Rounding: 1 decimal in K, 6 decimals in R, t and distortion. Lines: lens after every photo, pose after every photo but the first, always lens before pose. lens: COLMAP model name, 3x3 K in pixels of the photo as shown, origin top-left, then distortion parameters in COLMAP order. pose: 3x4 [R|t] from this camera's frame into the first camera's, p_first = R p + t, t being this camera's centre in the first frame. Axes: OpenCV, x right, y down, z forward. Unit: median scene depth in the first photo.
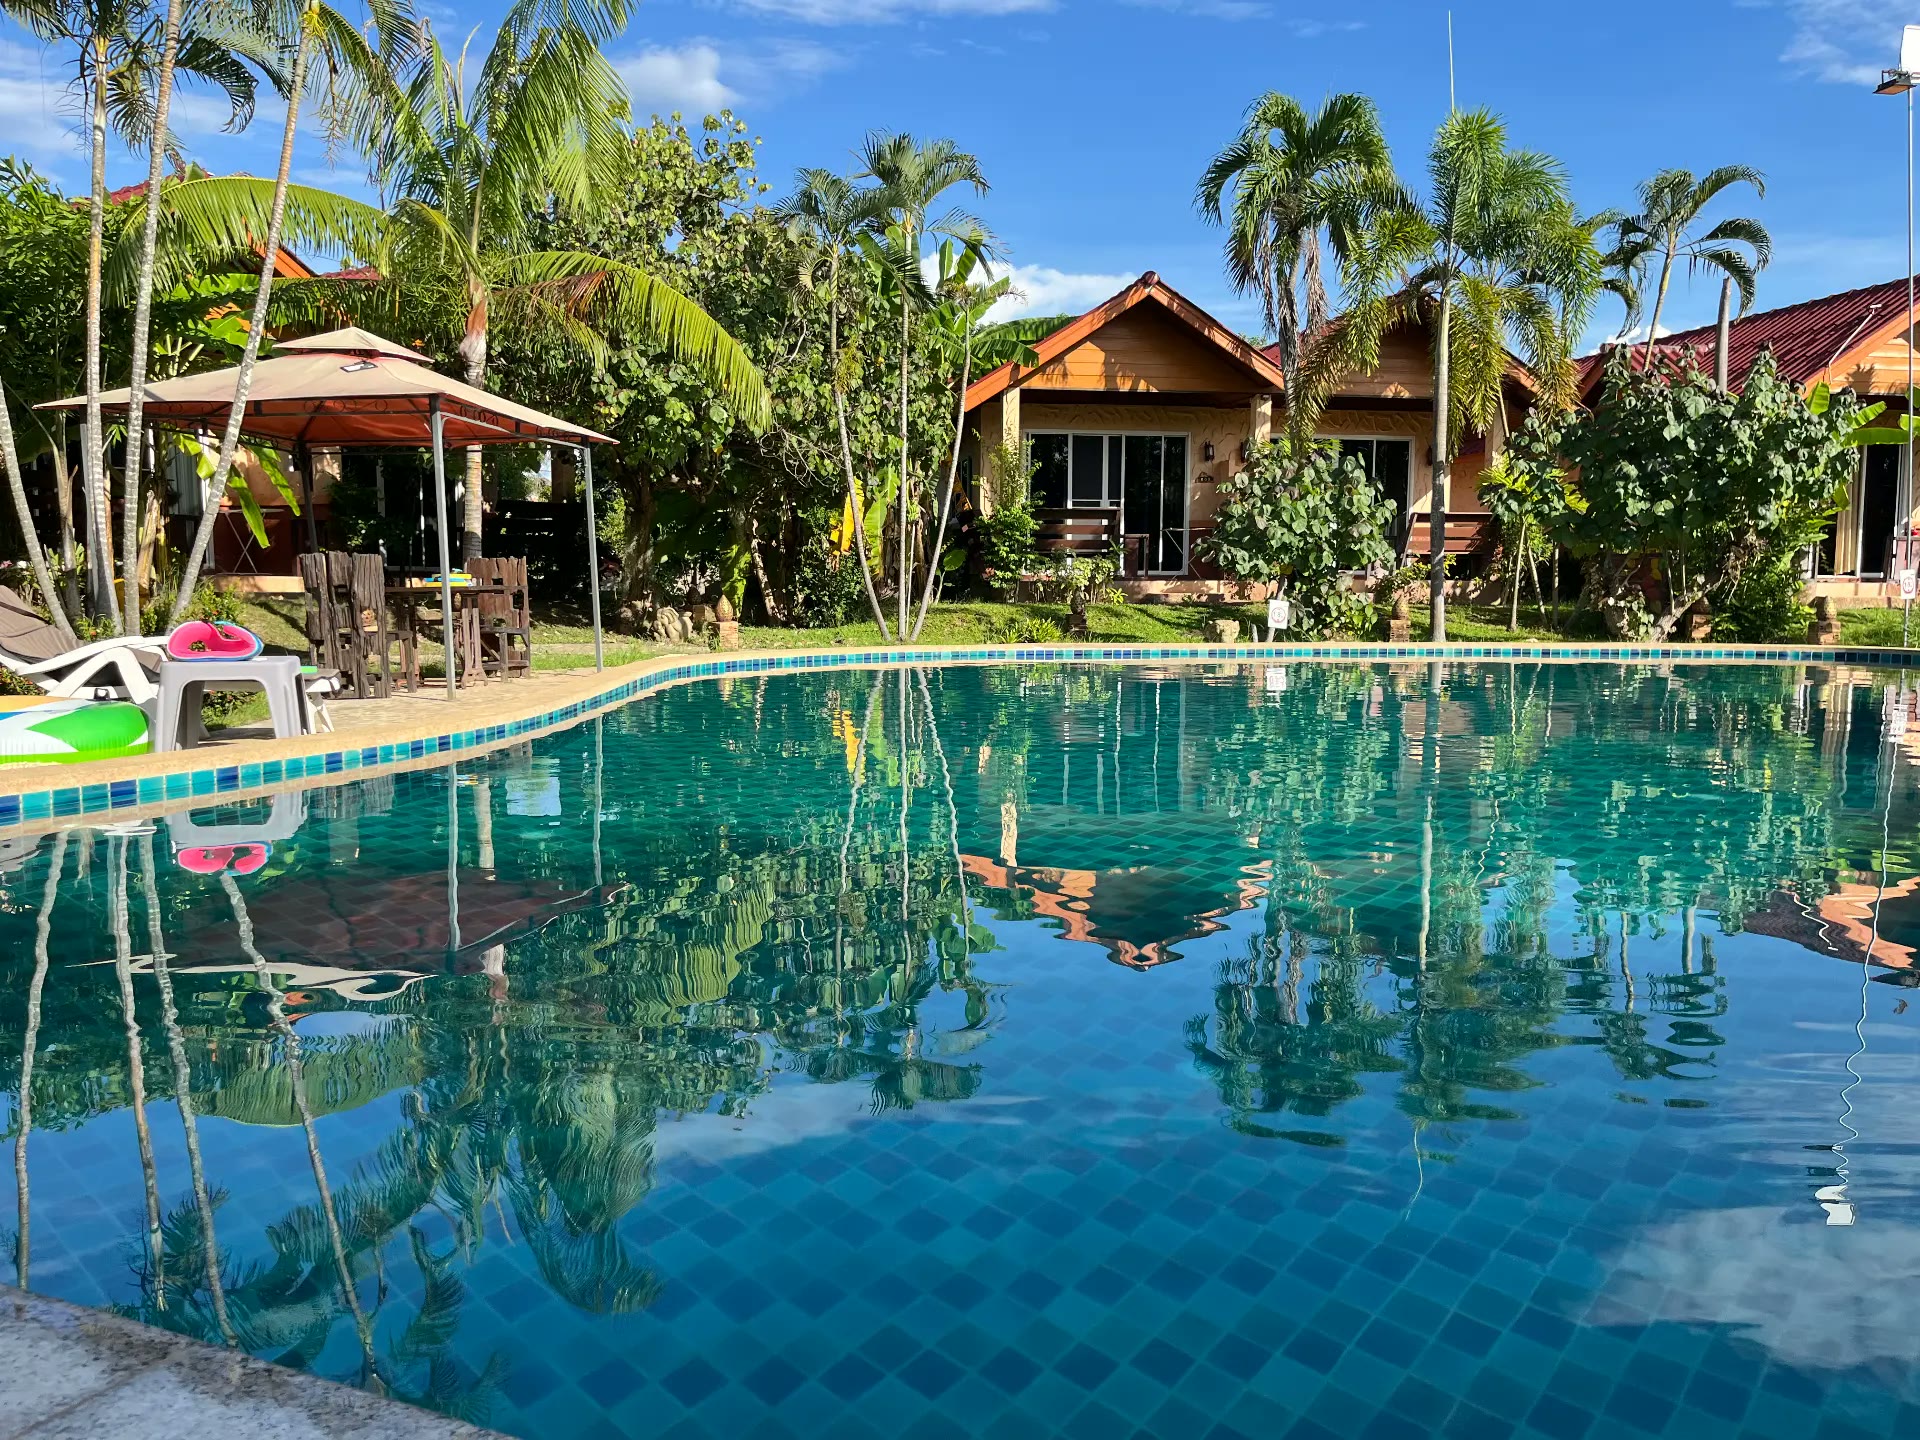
lens RADIAL K [[1555.0, 0, 960.3], [0, 1555.0, 721.6], [0, 0, 1]] dist [0.038781, -0.006312]
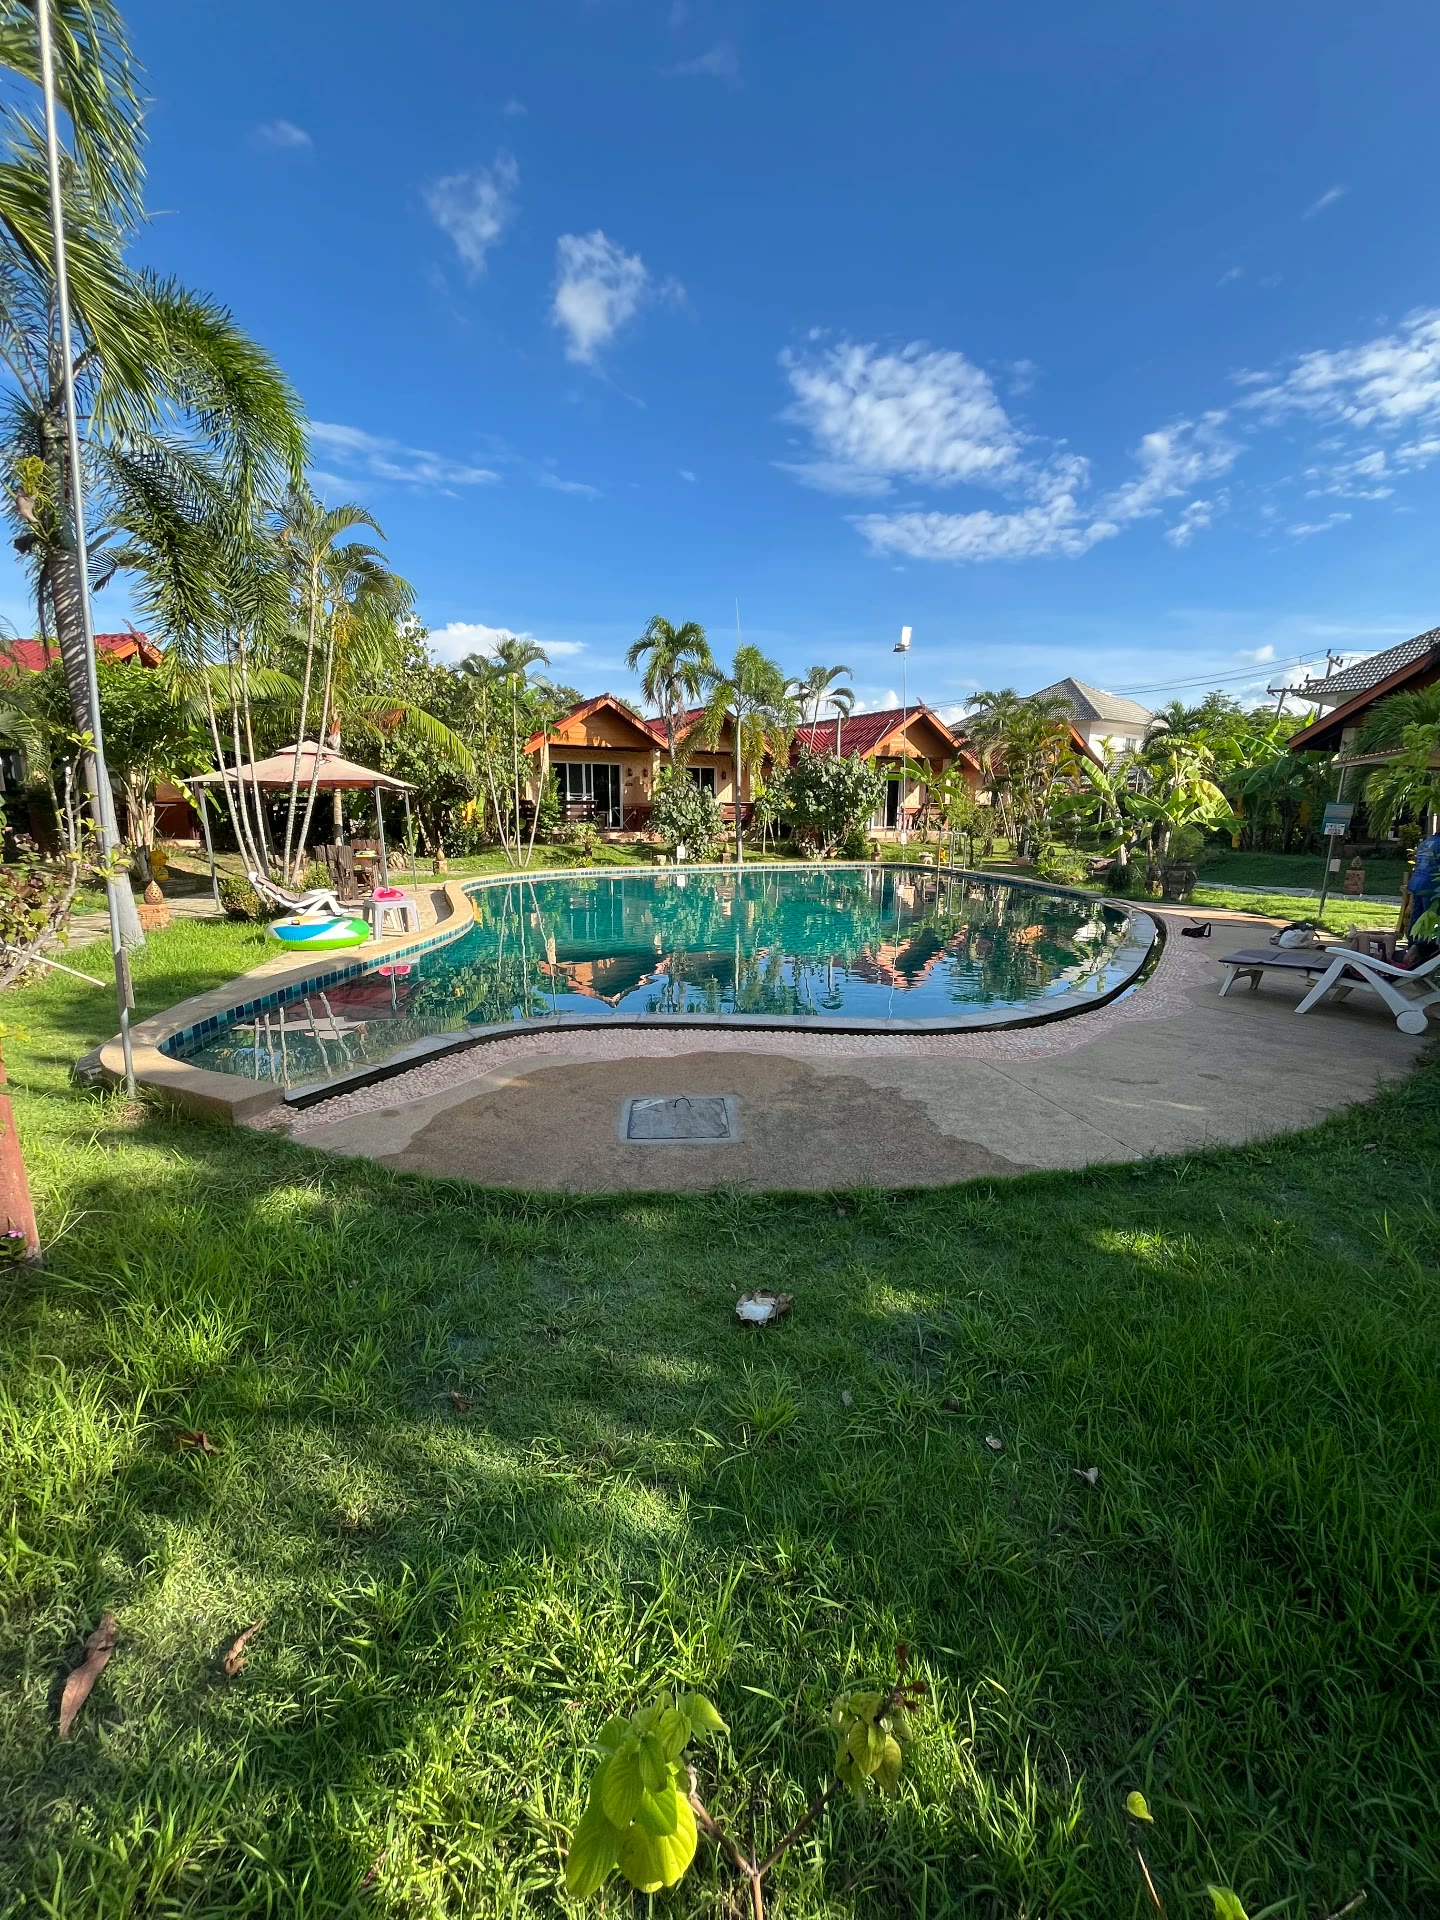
lens RADIAL K [[1555.0, 0, 719.7], [0, 1555.0, 959.9], [0, 0, 1]] dist [0.038781, -0.006312]
pose [[0.910362, -0.056902, 0.409882, -0.704055], [0.023960, 0.996087, 0.085067, -0.102851], [-0.413119, -0.067621, 0.908163, -1.163815]]
